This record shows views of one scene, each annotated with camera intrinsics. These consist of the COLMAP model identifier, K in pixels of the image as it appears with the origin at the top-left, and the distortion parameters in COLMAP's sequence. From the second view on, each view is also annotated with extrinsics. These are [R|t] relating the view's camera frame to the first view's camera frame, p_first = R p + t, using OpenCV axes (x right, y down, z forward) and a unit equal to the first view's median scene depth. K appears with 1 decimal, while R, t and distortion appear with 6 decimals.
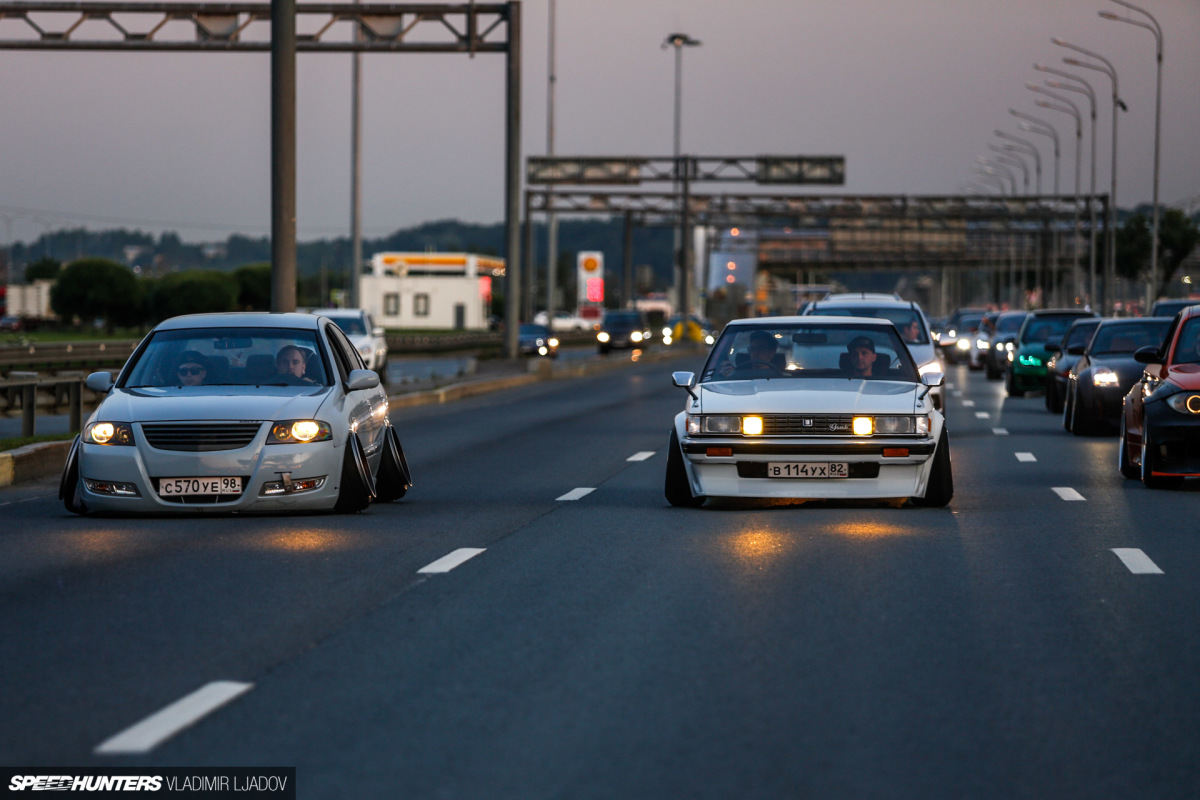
lens RADIAL K [[5689.7, 0, 600.0], [0, 5689.7, 399.9], [0, 0, 1]] dist [0.484882, 0.000000]
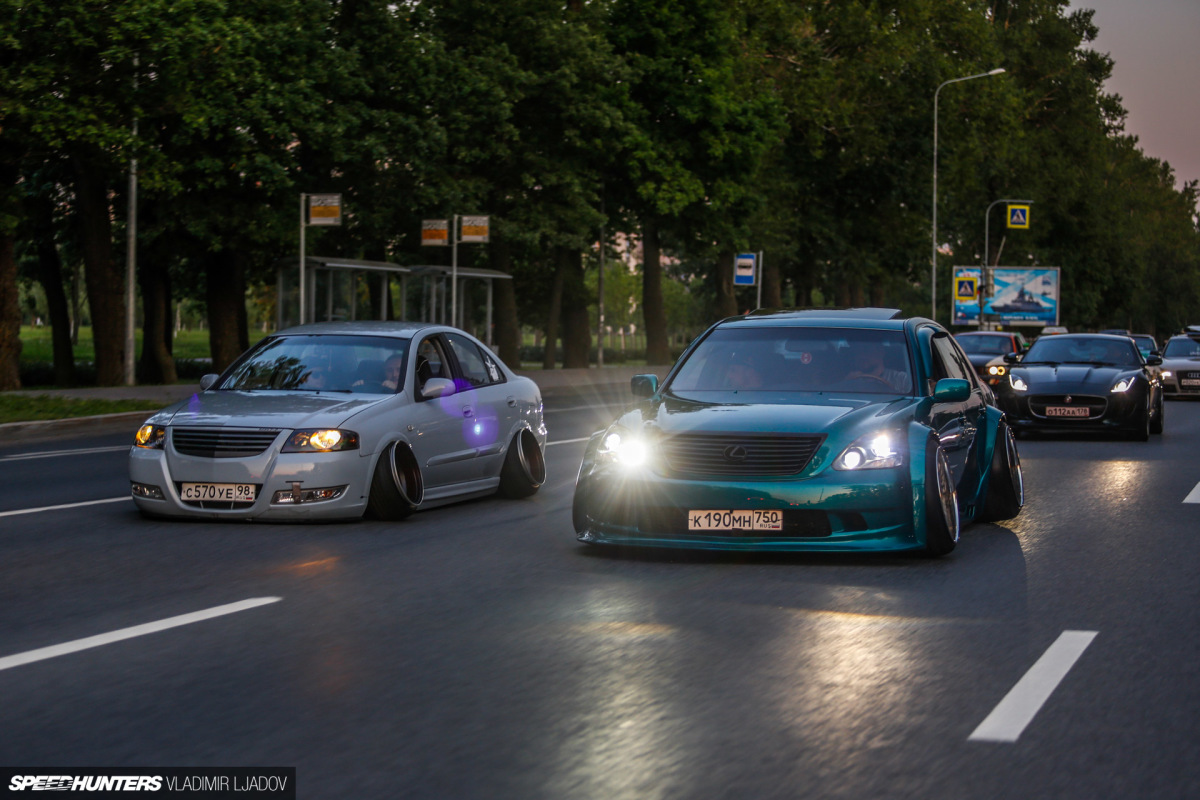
lens RADIAL K [[2423.2, 0, 599.8], [0, 2423.2, 399.1], [0, 0, 1]] dist [-0.094729, 0.000000]
pose [[0.986031, 0.026398, -0.164456, 0.066063], [-0.025533, 0.999647, 0.007367, -0.006134], [0.164592, -0.003065, 0.986357, 0.589954]]
